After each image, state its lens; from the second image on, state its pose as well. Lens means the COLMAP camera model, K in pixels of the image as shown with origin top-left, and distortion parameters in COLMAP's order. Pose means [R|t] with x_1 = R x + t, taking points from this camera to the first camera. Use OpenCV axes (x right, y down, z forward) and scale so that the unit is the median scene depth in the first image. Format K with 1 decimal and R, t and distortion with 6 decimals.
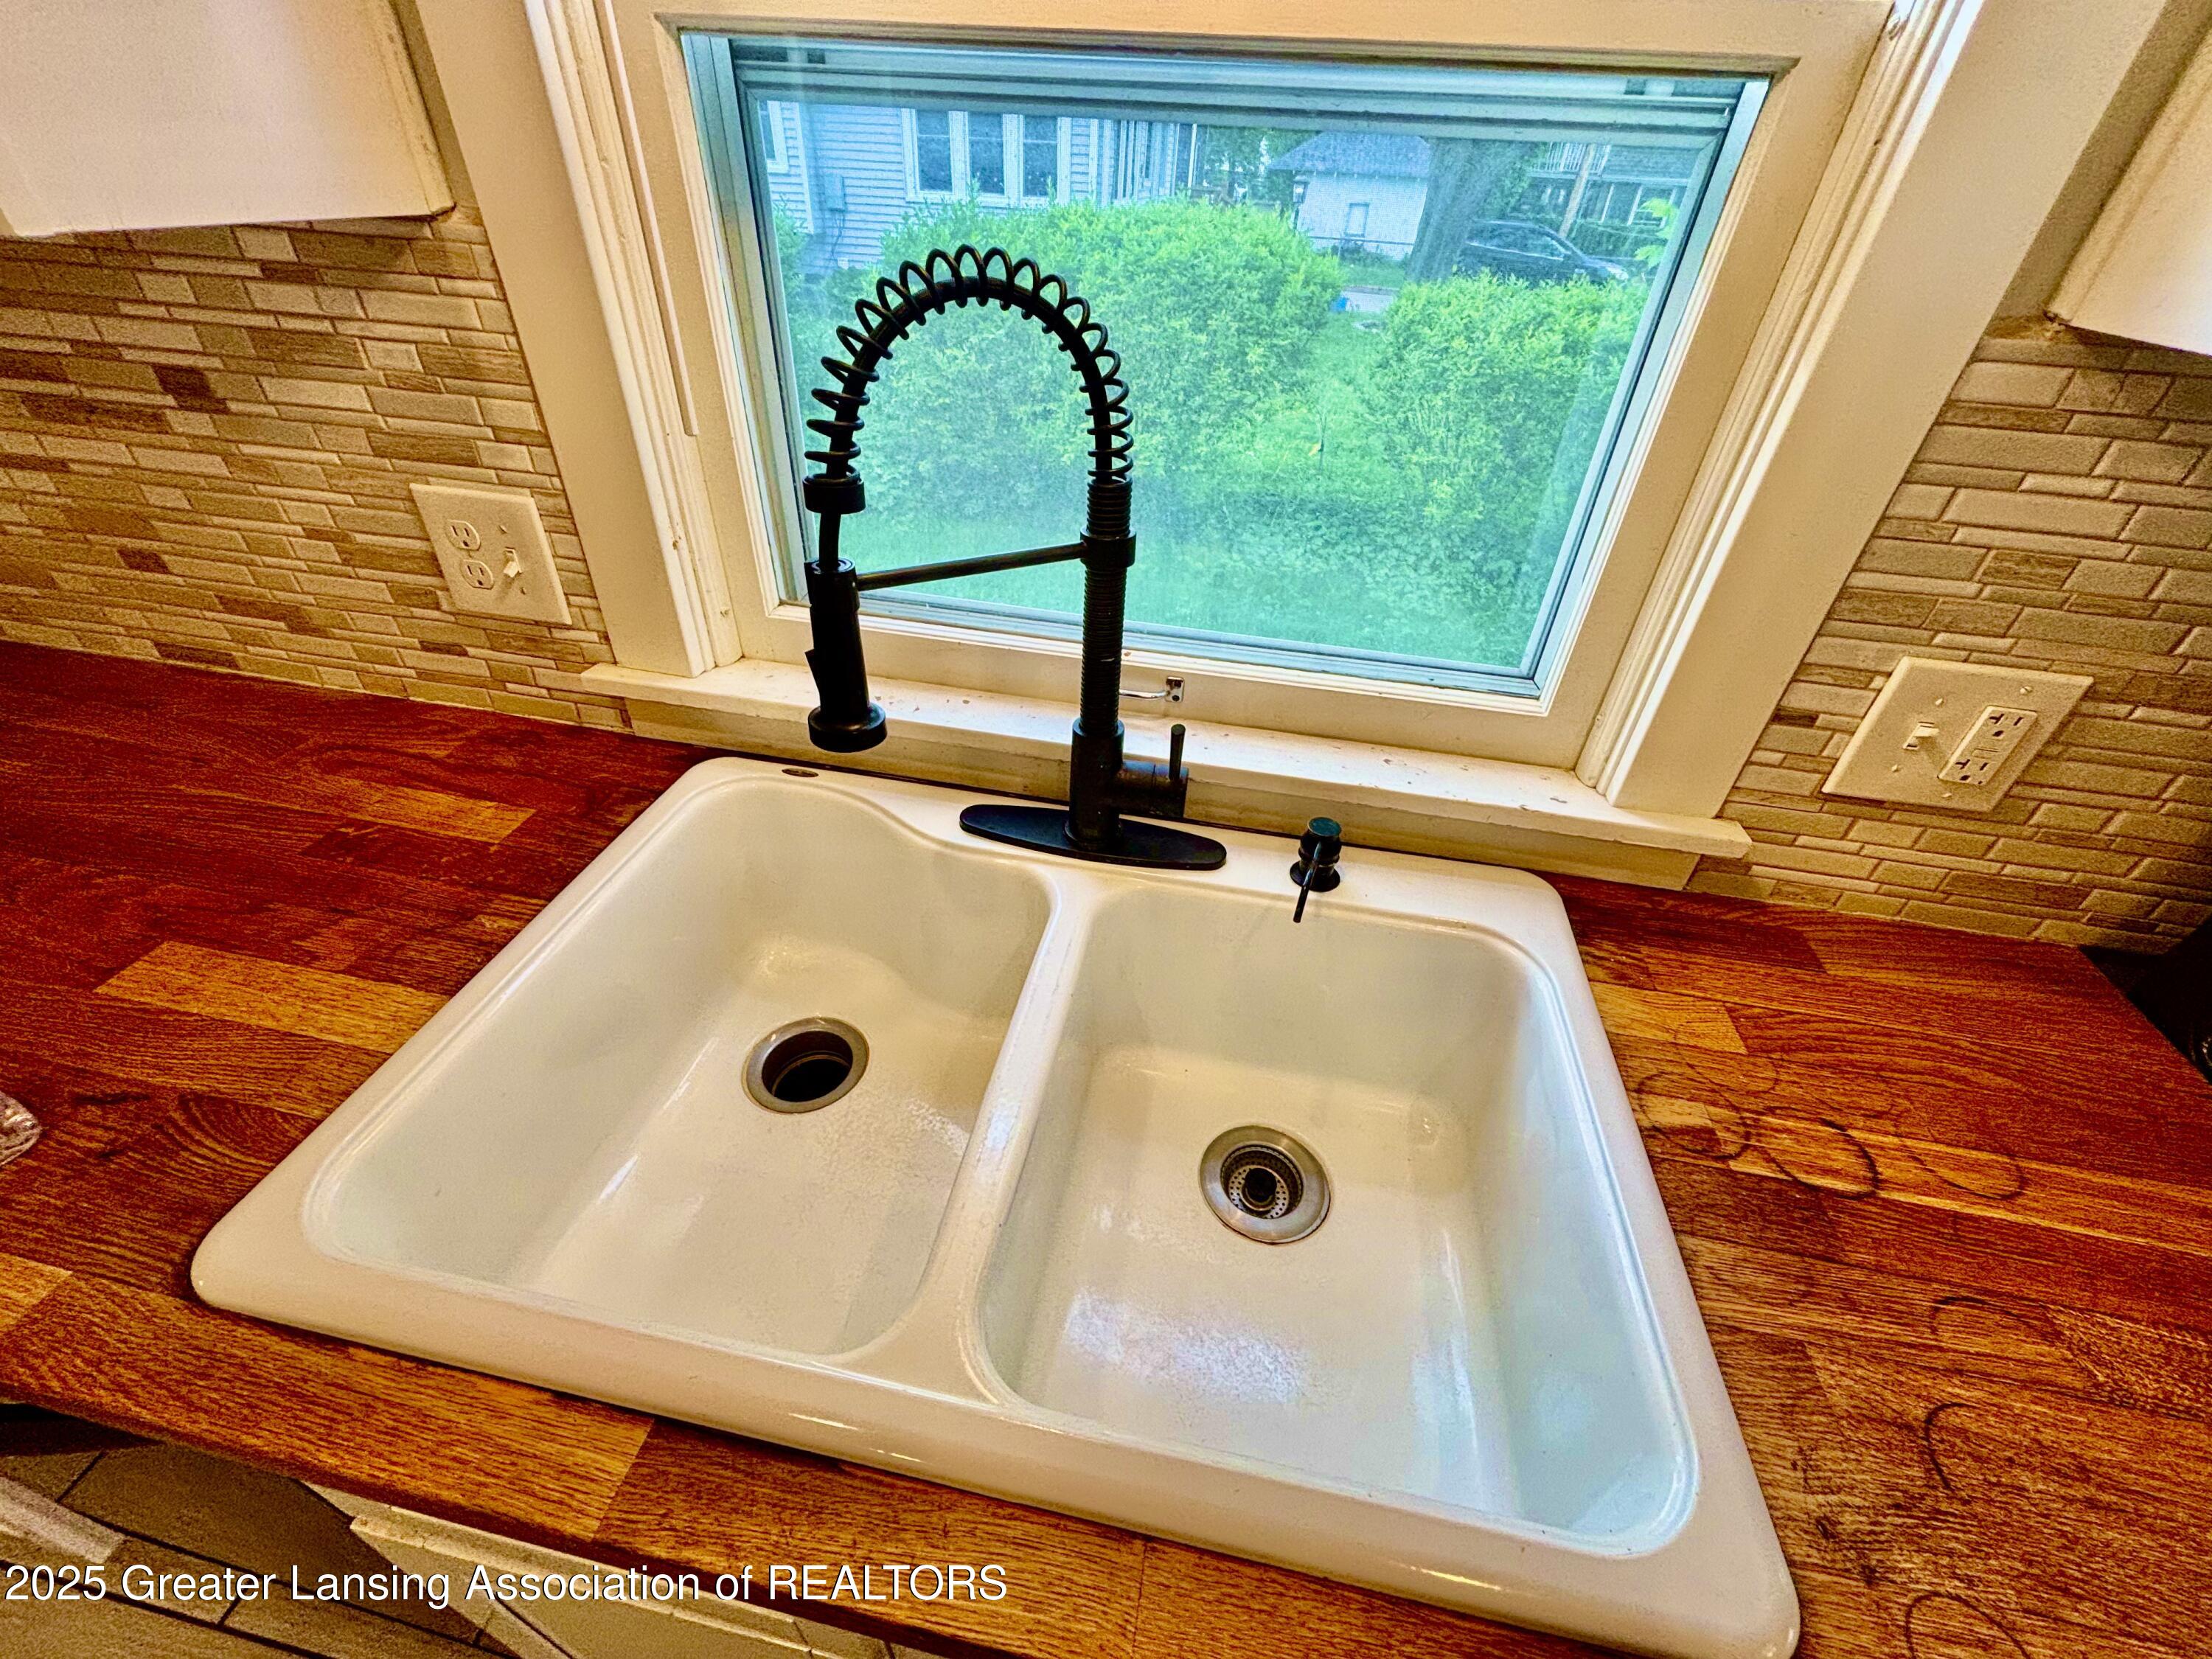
lens RADIAL K [[901.1, 0, 1081.1], [0, 901.1, 832.0], [0, 0, 1]] dist [0.008508, 0.000968]
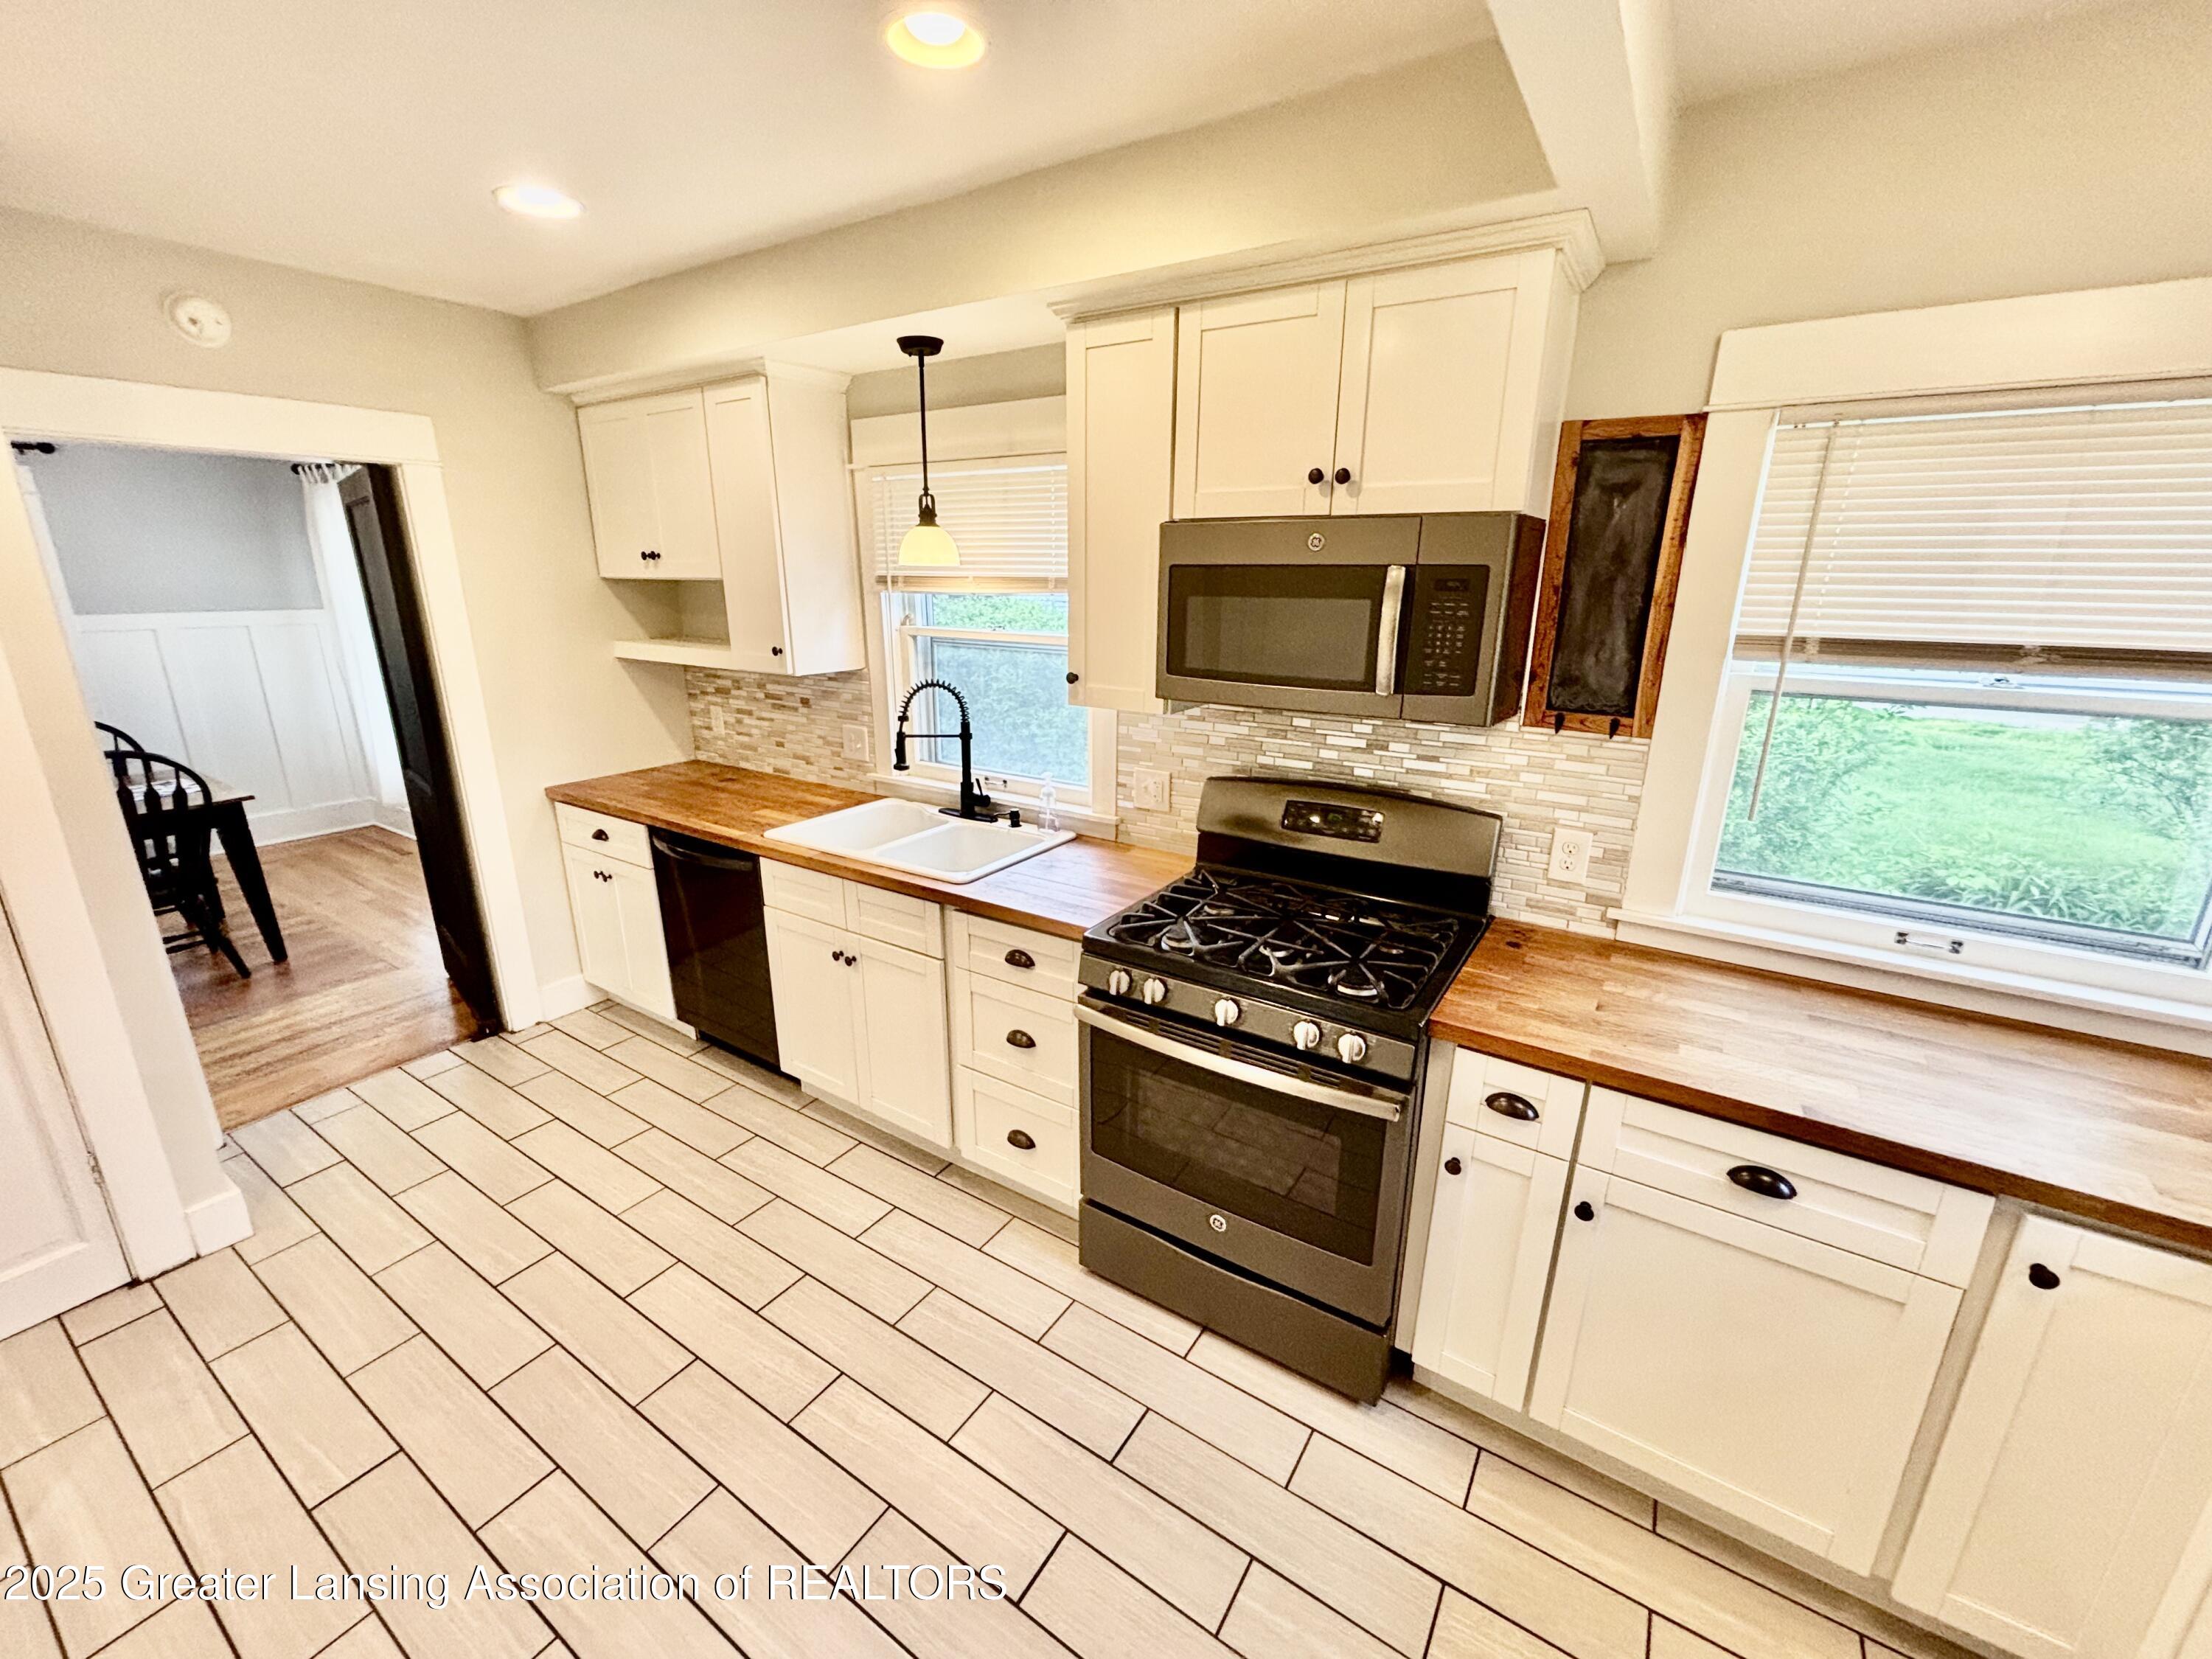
lens RADIAL K [[901.1, 0, 1114.8], [0, 901.1, 834.9], [0, 0, 1]] dist [0.008508, 0.000968]
pose [[0.933214, 0.073054, -0.351817, 1.855951], [-0.194205, 0.926333, -0.322787, 1.142193], [0.302319, 0.369554, 0.878654, -1.993898]]
